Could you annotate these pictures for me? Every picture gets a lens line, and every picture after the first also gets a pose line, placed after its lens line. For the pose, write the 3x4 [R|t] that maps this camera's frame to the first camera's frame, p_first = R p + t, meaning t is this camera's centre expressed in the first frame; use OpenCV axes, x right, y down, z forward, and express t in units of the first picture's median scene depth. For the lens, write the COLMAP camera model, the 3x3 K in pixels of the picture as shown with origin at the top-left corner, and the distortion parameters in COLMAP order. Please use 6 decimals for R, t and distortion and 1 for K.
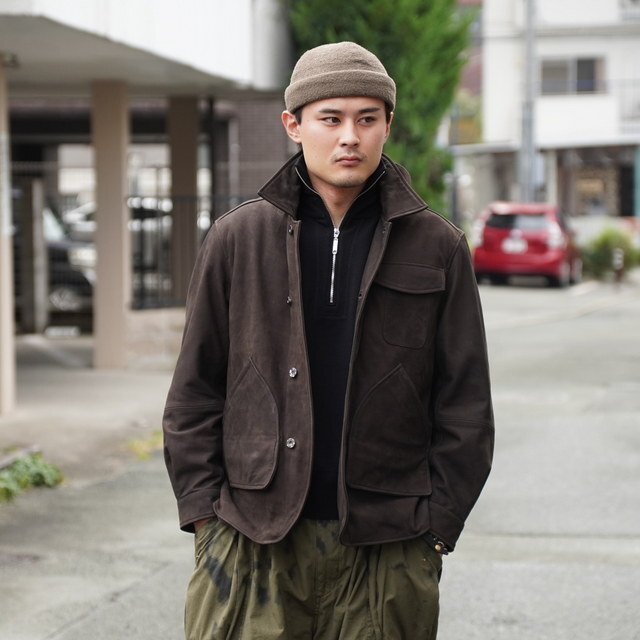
lens RADIAL K [[2820.9, 0, 320.0], [0, 2820.9, 320.0], [0, 0, 1]] dist [1.085813, -6.586421]
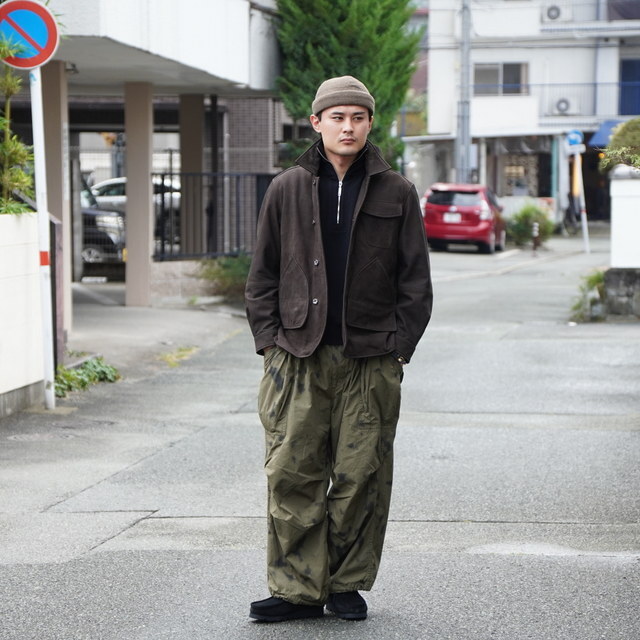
lens RADIAL K [[3312.2, 0, 343.9], [0, 3312.2, 319.6], [0, 0, 1]] dist [2.111652, -25.755689]
pose [[0.999465, 0.005024, 0.032316, -0.029985], [-0.004814, 0.999967, -0.006568, 0.033400], [-0.032348, 0.006409, 0.999456, -0.530277]]
